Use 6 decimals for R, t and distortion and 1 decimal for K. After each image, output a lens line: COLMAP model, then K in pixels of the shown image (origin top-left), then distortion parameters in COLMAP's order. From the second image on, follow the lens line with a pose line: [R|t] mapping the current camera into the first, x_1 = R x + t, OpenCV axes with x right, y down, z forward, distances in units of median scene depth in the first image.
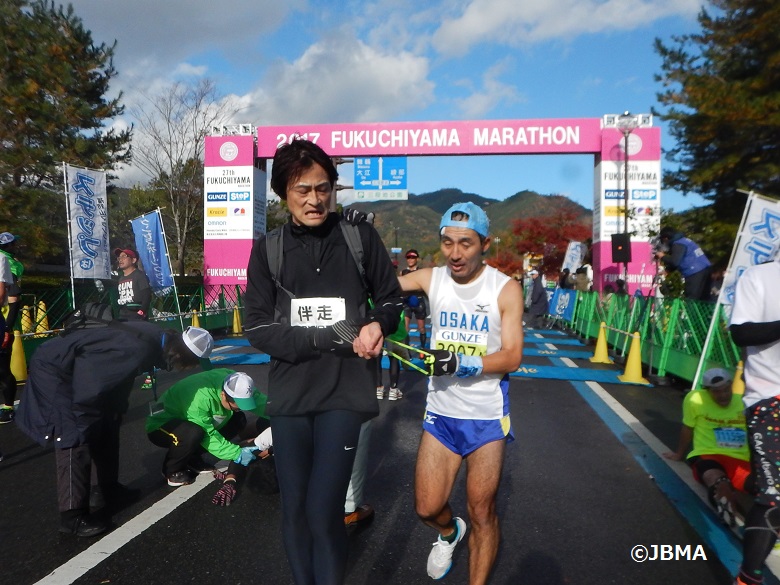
lens RADIAL K [[548.9, 0, 390.0], [0, 548.9, 292.5], [0, 0, 1]] dist [-0.044461, 0.007215]
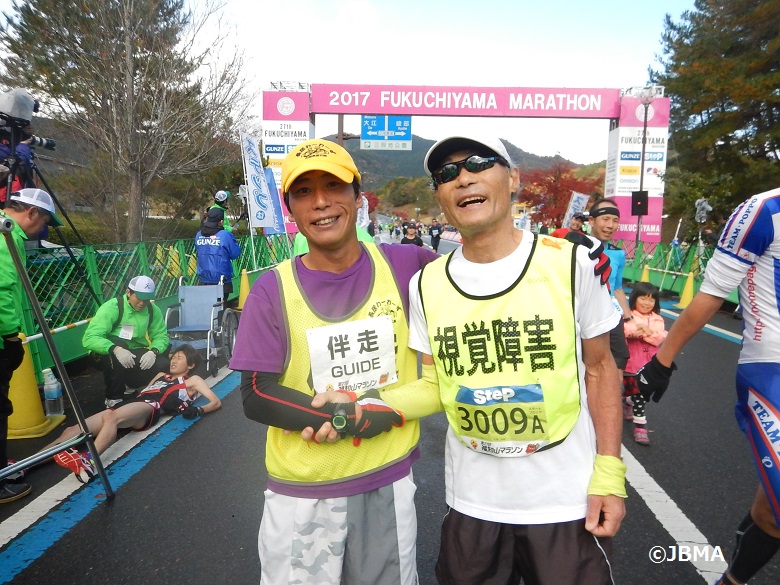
lens RADIAL K [[558.6, 0, 389.0], [0, 558.6, 288.3], [0, 0, 1]] dist [0.007986, -0.001814]
pose [[0.992977, -0.005920, 0.118159, -0.231033], [-0.005075, 0.995696, 0.092539, -0.004477], [-0.118198, -0.092489, 0.988673, -0.151460]]
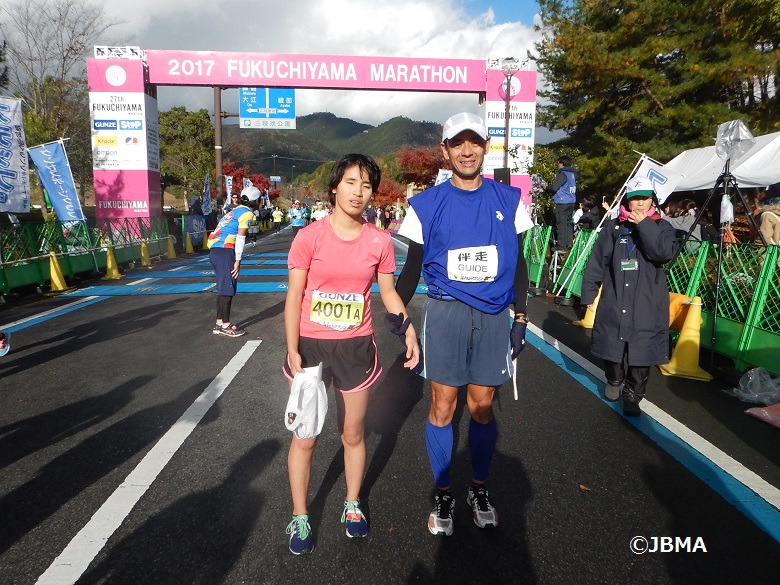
lens RADIAL K [[558.6, 0, 392.0], [0, 558.6, 288.5], [0, 0, 1]] dist [-0.020989, -0.002594]
pose [[0.973649, -0.038445, 0.224790, -0.060136], [0.011614, 0.992768, 0.119483, -0.001489], [-0.227758, -0.113724, 0.967054, -0.082800]]
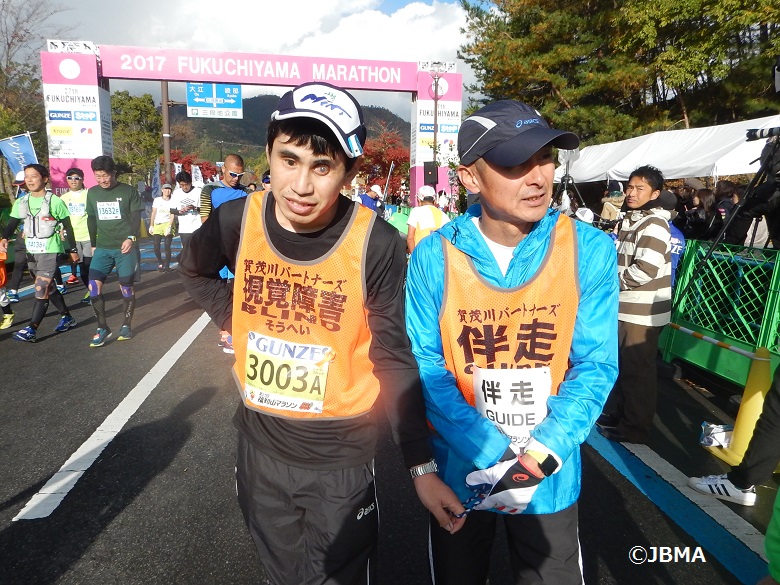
lens RADIAL K [[558.6, 0, 389.0], [0, 558.6, 288.3], [0, 0, 1]] dist [0.007986, -0.001814]
pose [[0.950554, -0.054307, 0.305774, -0.075737], [0.009850, 0.989369, 0.145095, -0.003813], [-0.310403, -0.134909, 0.940983, -0.209630]]
